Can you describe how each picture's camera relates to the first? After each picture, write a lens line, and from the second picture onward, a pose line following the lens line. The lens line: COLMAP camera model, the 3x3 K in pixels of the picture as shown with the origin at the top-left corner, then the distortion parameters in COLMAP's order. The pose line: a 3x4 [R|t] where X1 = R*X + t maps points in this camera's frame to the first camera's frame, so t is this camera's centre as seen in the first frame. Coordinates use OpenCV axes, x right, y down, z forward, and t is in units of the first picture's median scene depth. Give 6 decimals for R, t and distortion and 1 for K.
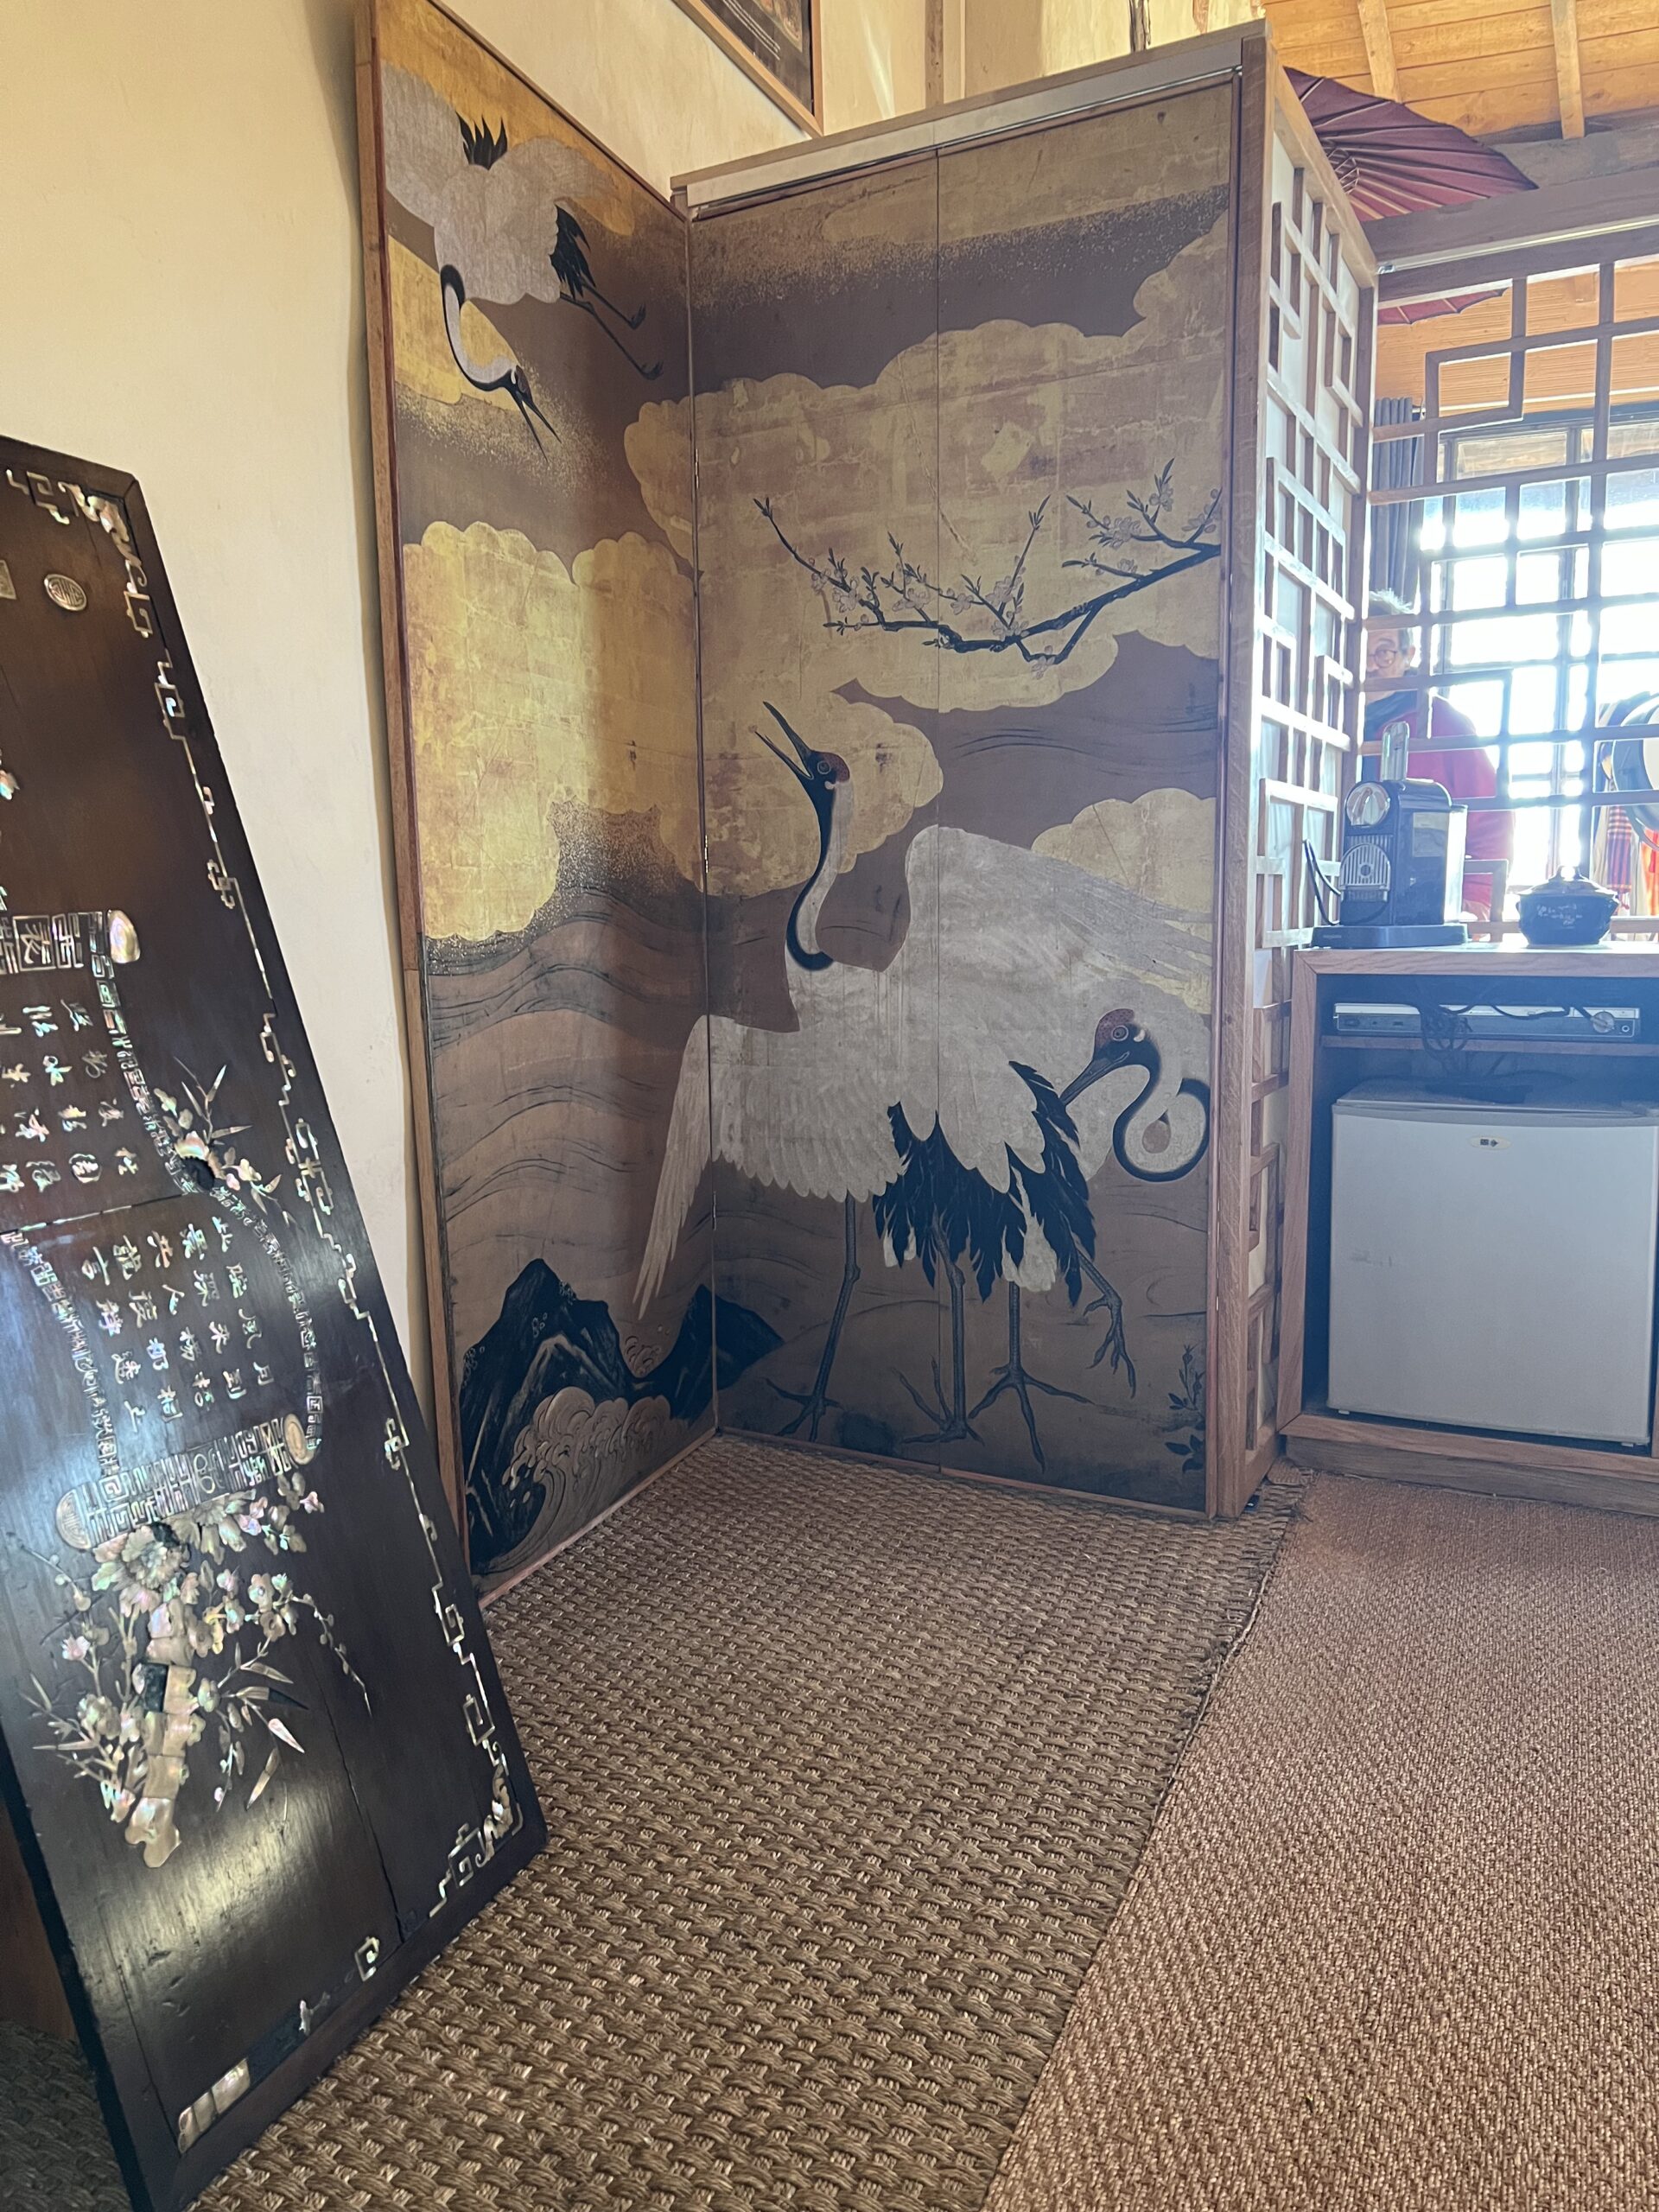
lens RADIAL K [[1679.9, 0, 815.2], [0, 1679.9, 1133.1], [0, 0, 1]] dist [0.054806, -0.058111]
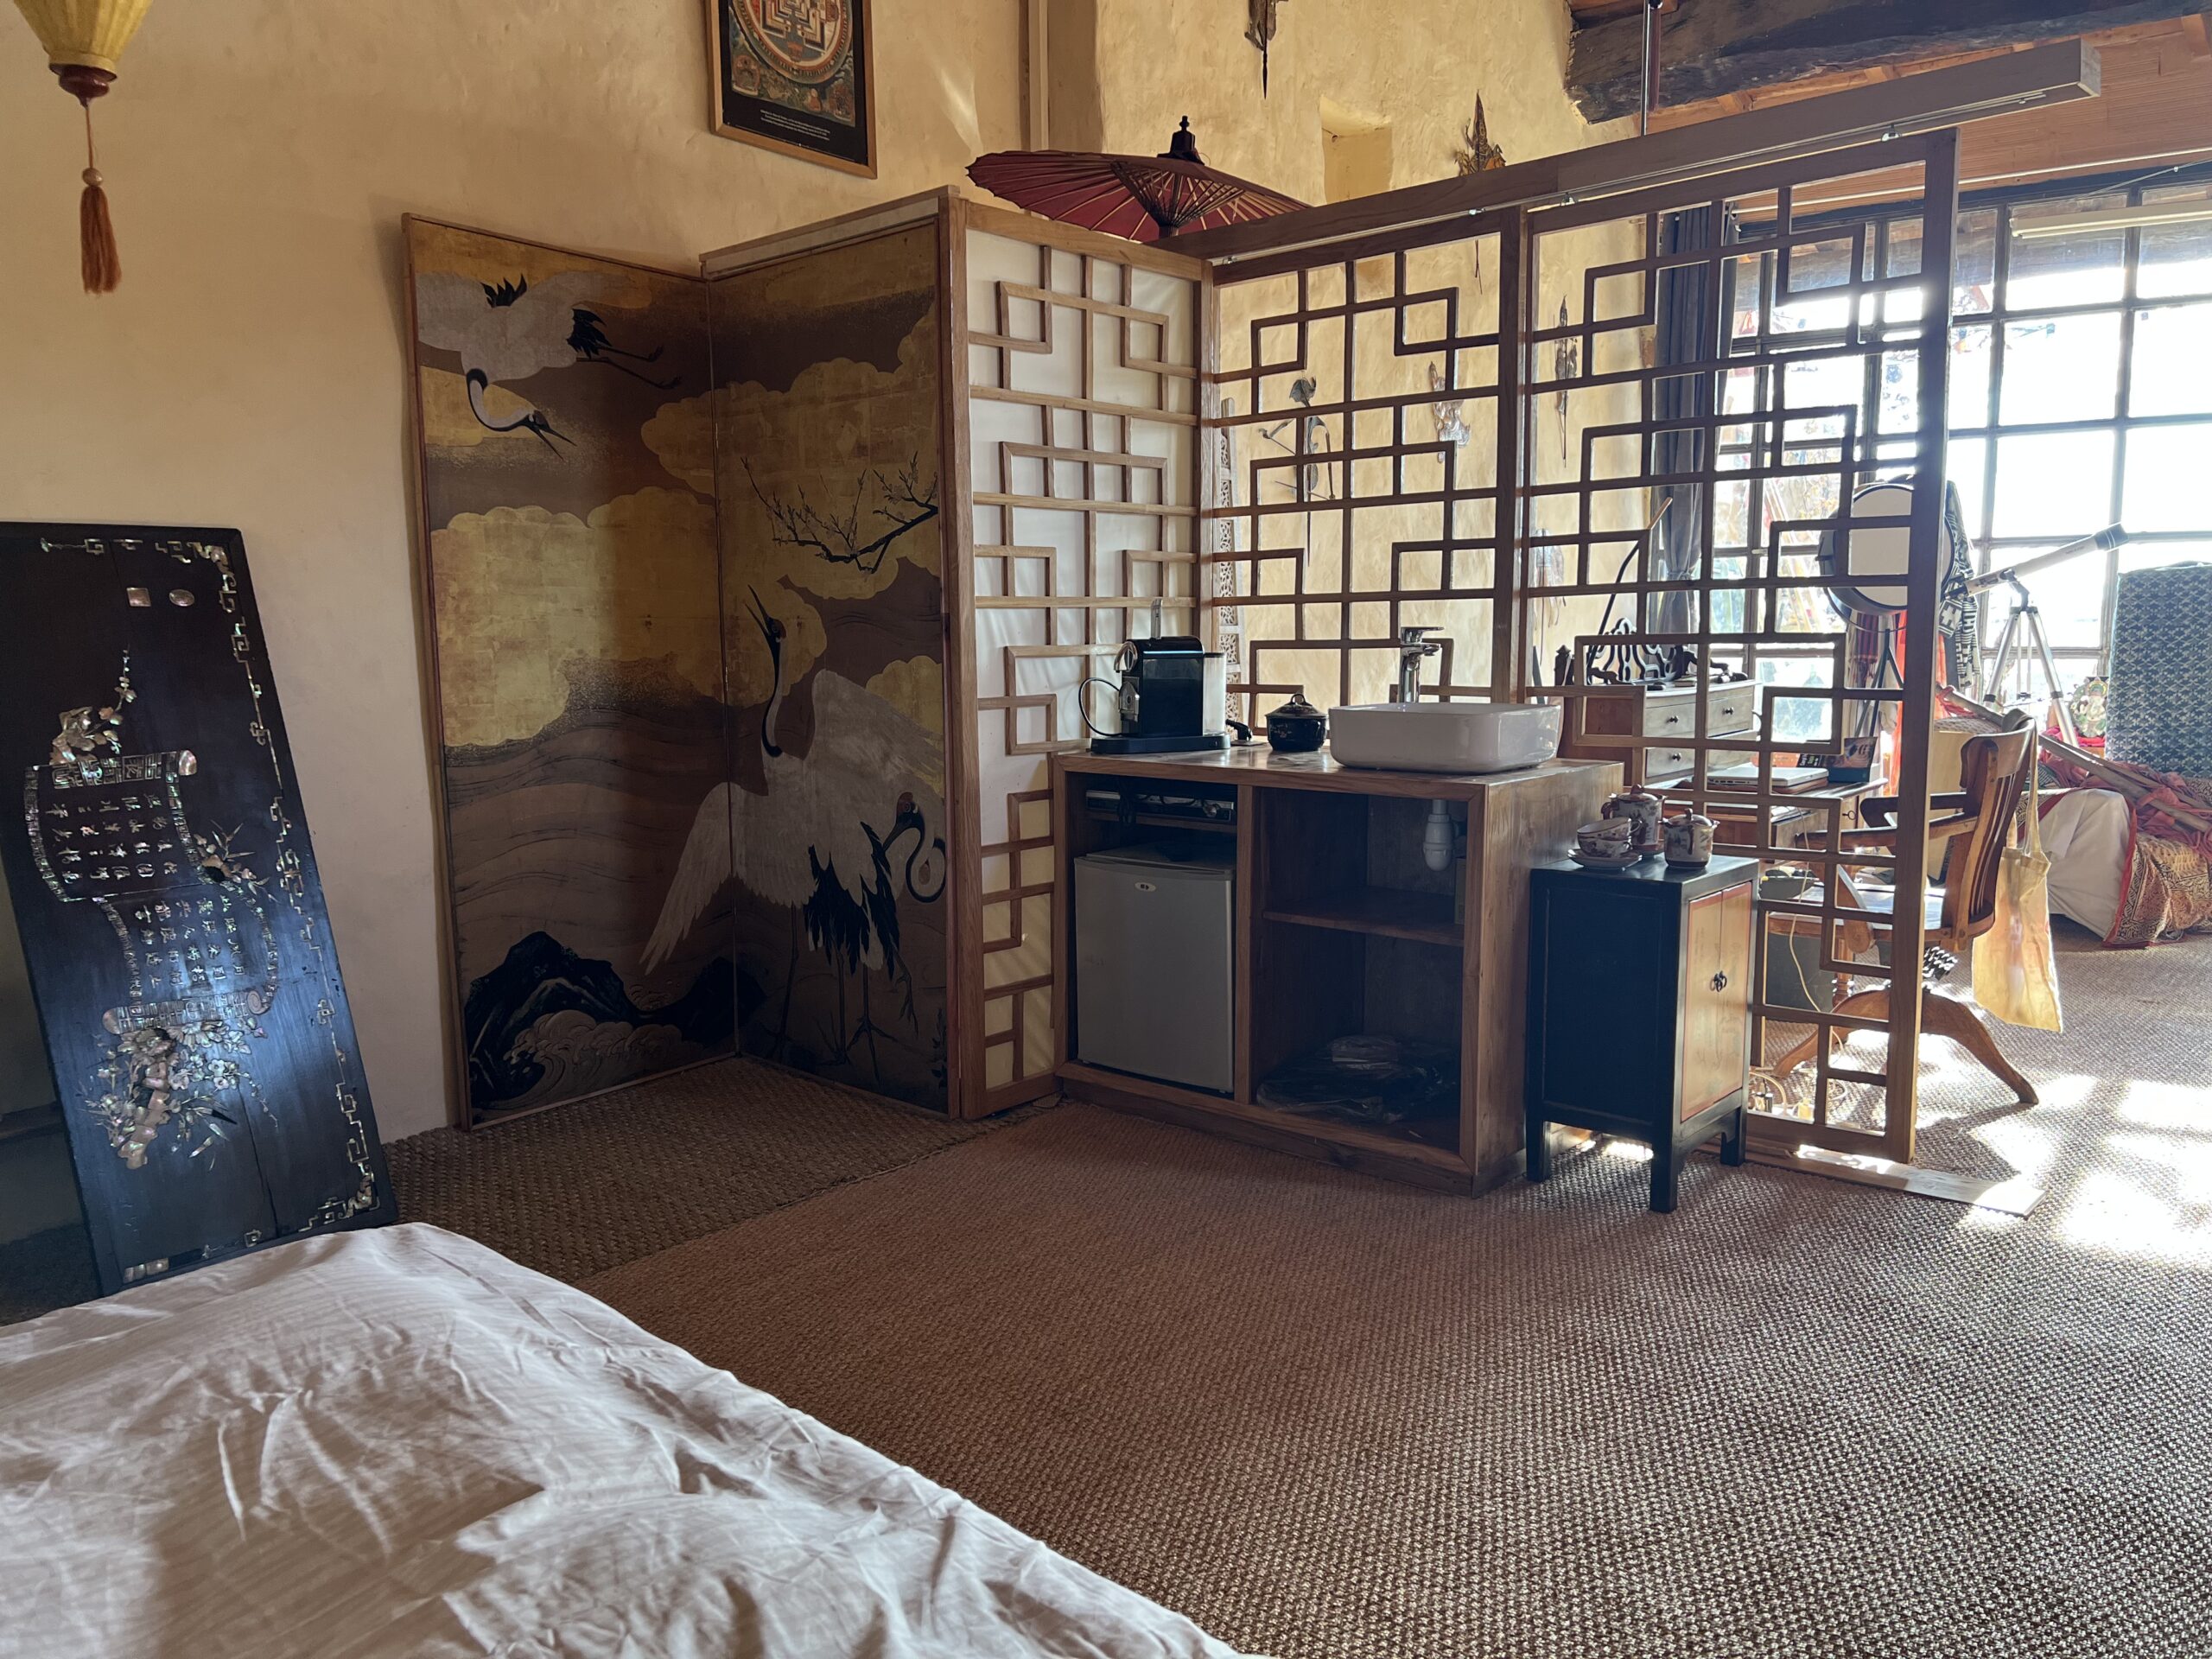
lens RADIAL K [[1679.9, 0, 1077.9], [0, 1679.9, 854.5], [0, 0, 1]] dist [0.054806, -0.058111]
pose [[0.969119, 0.038378, -0.243589, 0.724520], [-0.036624, 0.999260, 0.011727, -0.039770], [0.243859, -0.002444, 0.969808, -0.484811]]
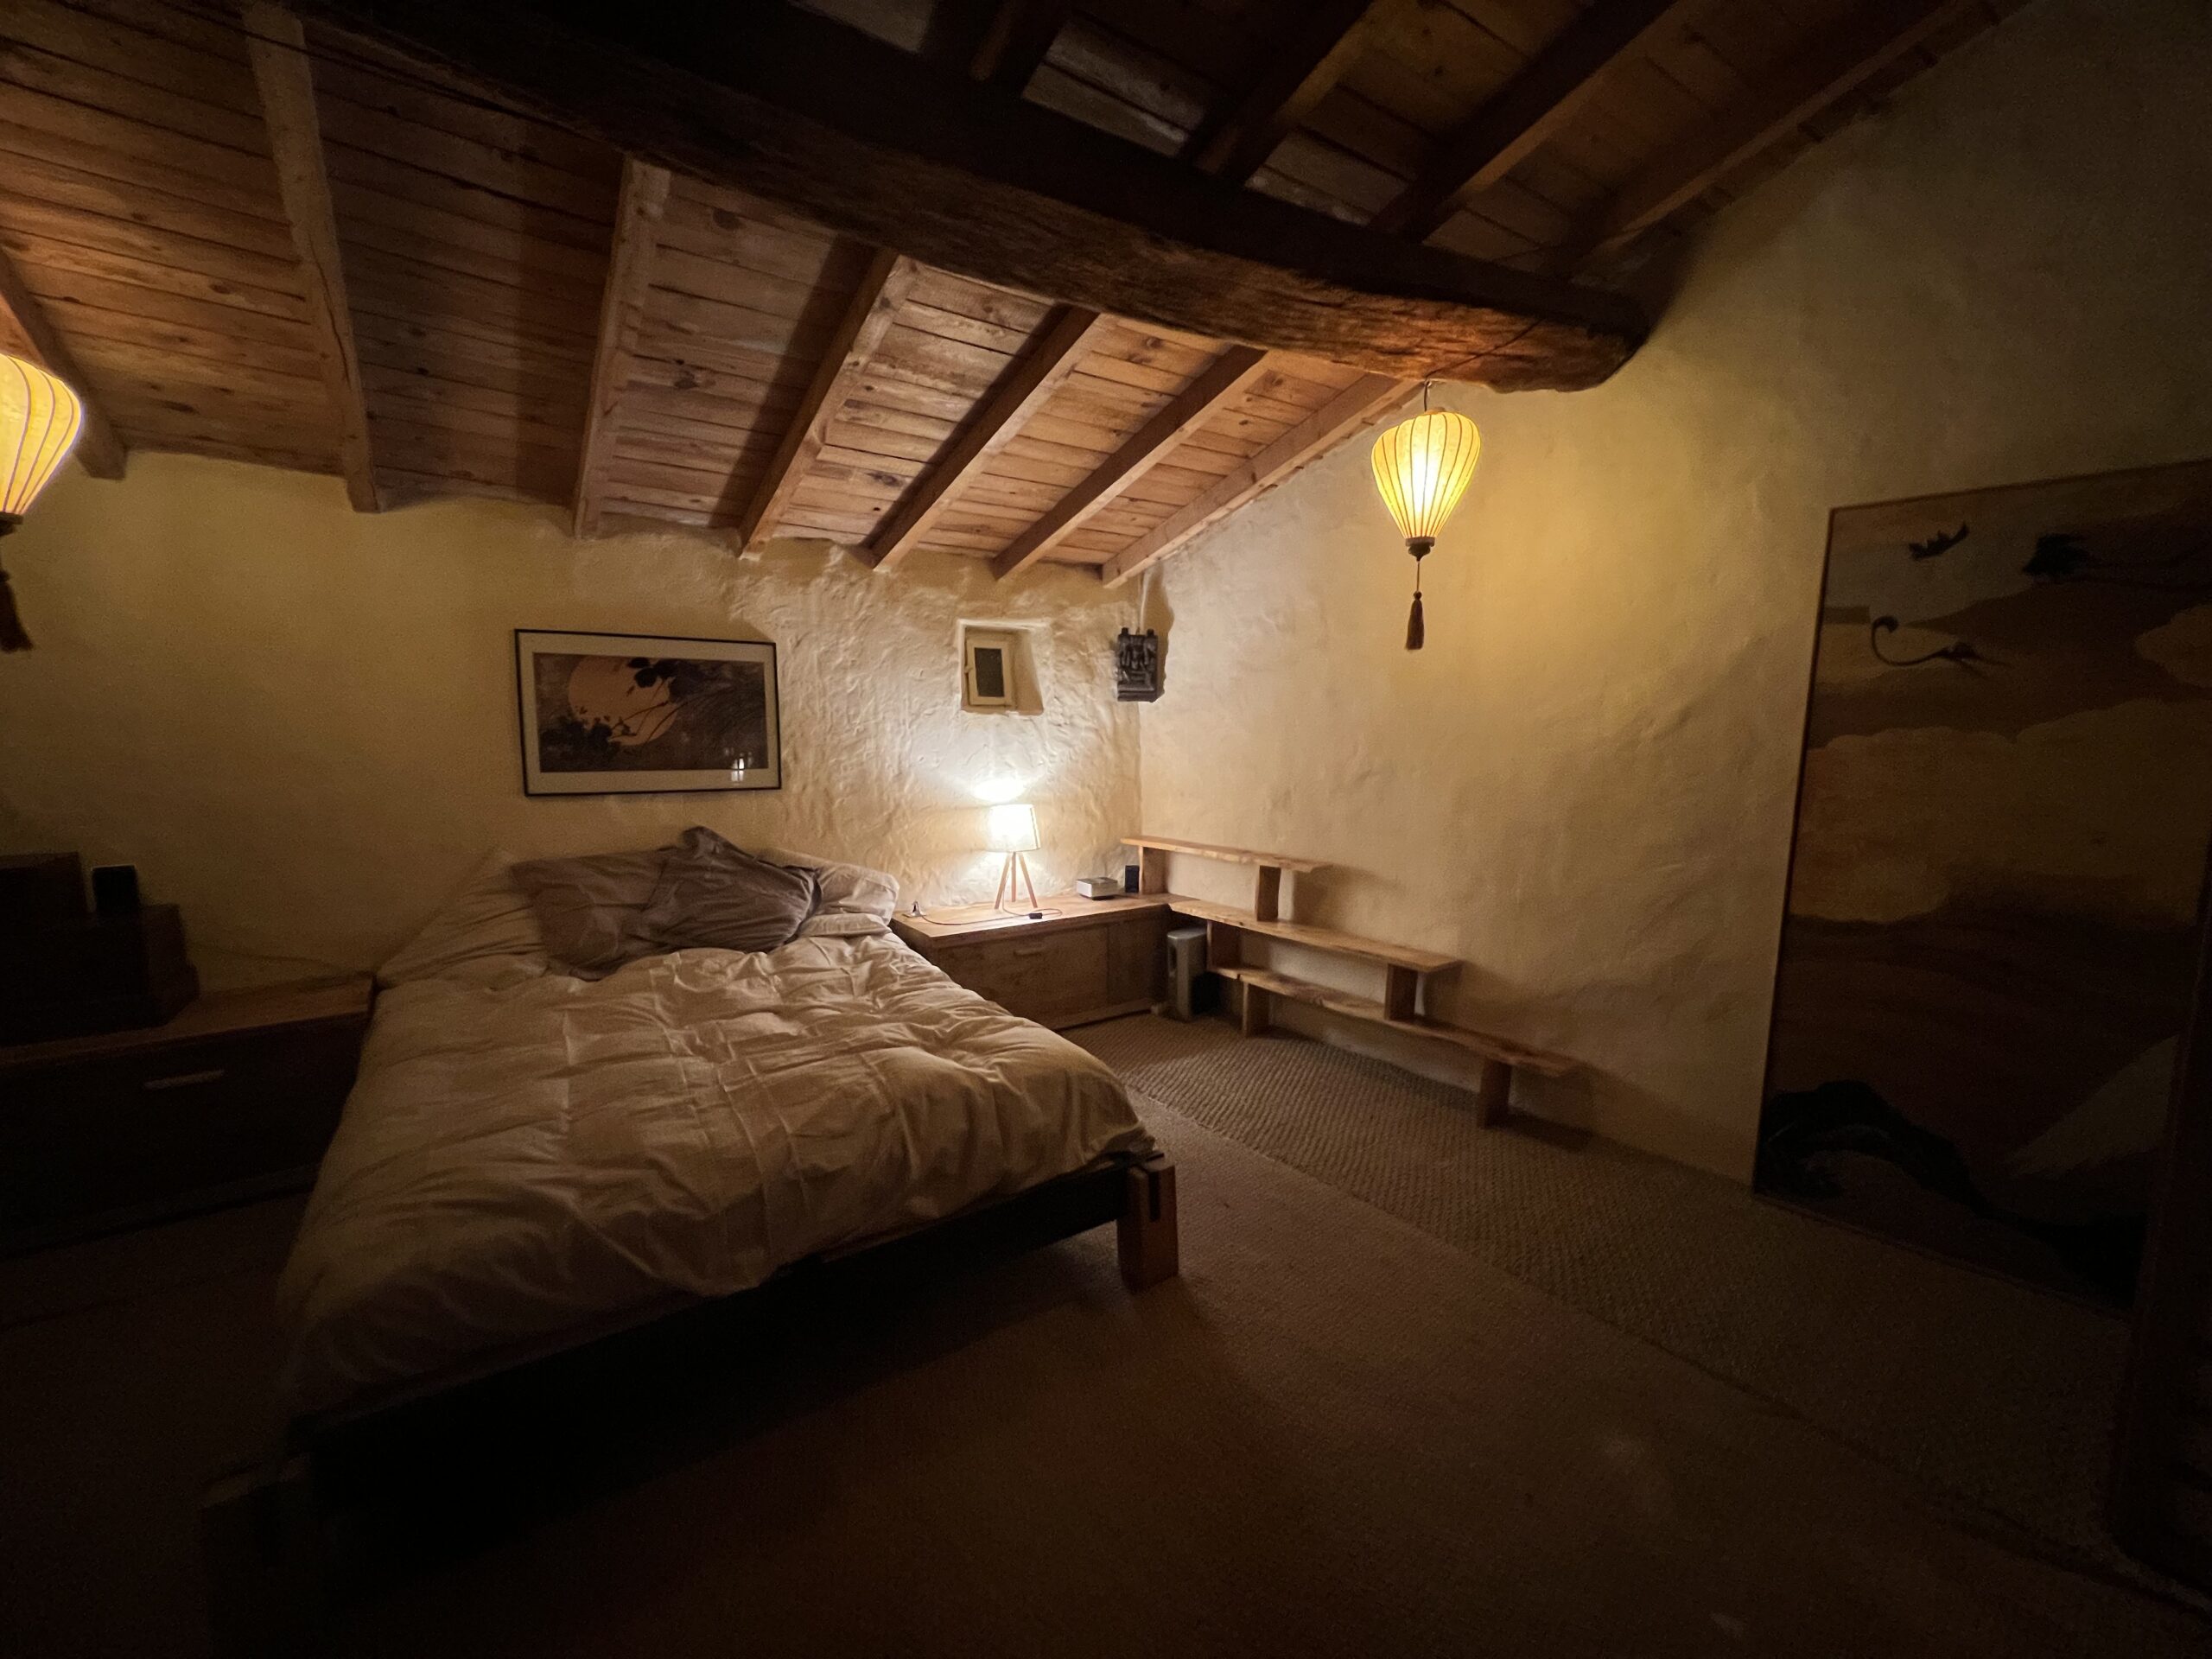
lens RADIAL K [[895.0, 0, 1105.7], [0, 895.0, 839.2], [0, 0, 1]] dist [-0.013753, -0.000380]
pose [[-0.493734, 0.133475, -0.859309, 1.085765], [-0.103421, 0.972125, 0.210421, -0.316260], [0.863441, 0.192763, -0.466167, 0.618508]]
